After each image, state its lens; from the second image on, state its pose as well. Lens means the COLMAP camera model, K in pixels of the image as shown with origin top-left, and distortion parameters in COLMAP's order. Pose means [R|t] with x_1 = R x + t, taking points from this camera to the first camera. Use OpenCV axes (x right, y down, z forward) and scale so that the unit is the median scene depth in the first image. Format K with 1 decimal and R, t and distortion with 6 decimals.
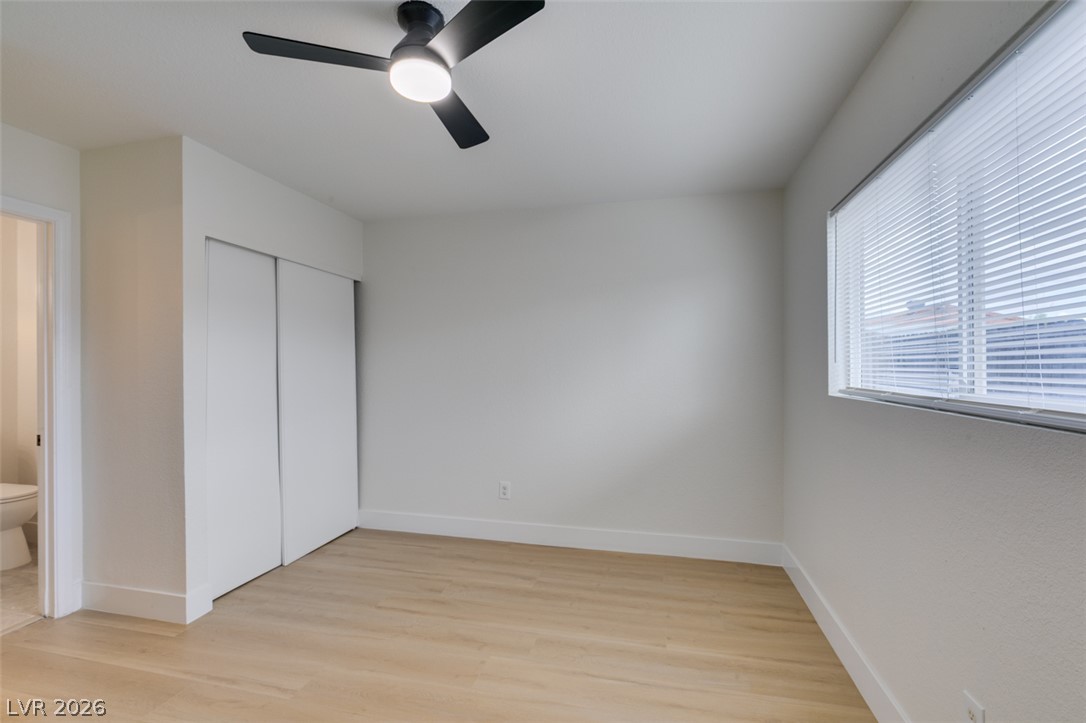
lens RADIAL K [[494.7, 0, 540.7], [0, 494.7, 363.5], [0, 0, 1]] dist [0.002232, 0.000212]
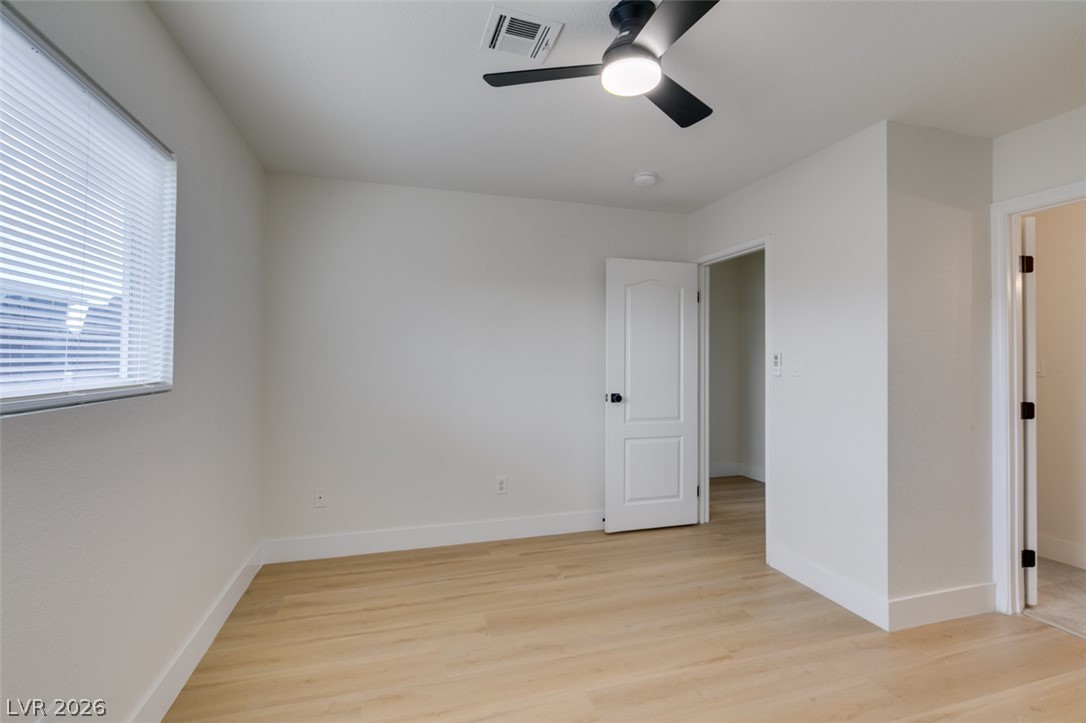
lens RADIAL K [[494.7, 0, 541.1], [0, 494.7, 357.5], [0, 0, 1]] dist [0.002232, 0.000212]
pose [[-0.869247, -0.002219, -0.494373, 0.593809], [-0.003108, 0.999995, 0.000978, 0.005236], [0.494368, 0.002387, -0.869249, 2.529429]]
